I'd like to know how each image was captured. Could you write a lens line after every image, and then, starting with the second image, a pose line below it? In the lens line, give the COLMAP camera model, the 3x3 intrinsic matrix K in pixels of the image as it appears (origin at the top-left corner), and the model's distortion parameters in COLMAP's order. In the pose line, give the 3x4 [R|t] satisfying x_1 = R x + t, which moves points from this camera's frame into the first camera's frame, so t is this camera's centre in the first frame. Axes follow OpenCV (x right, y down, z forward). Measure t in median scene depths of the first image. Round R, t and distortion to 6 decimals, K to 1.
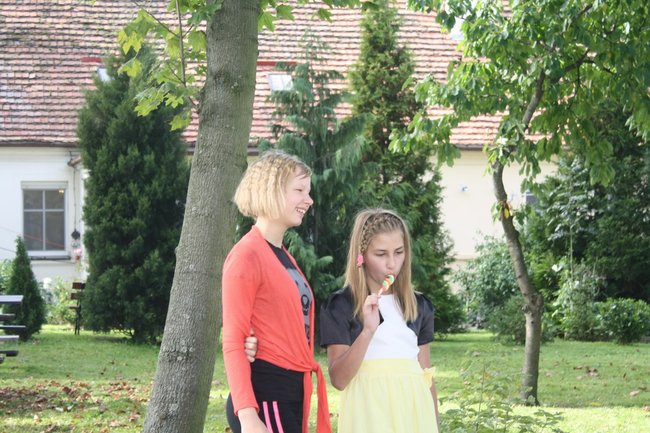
lens RADIAL K [[1651.5, 0, 325.0], [0, 1651.5, 216.0], [0, 0, 1]] dist [0.158283, 0.000000]
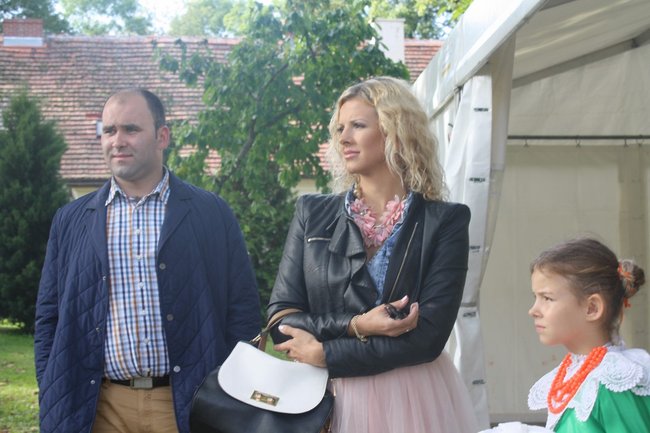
lens RADIAL K [[1243.3, 0, 325.1], [0, 1243.3, 217.5], [0, 0, 1]] dist [0.082062, 0.000000]
pose [[0.994019, -0.012353, -0.108509, 0.151043], [0.011167, 0.999871, -0.011529, 0.000219], [0.108637, 0.010249, 0.994029, 0.037865]]
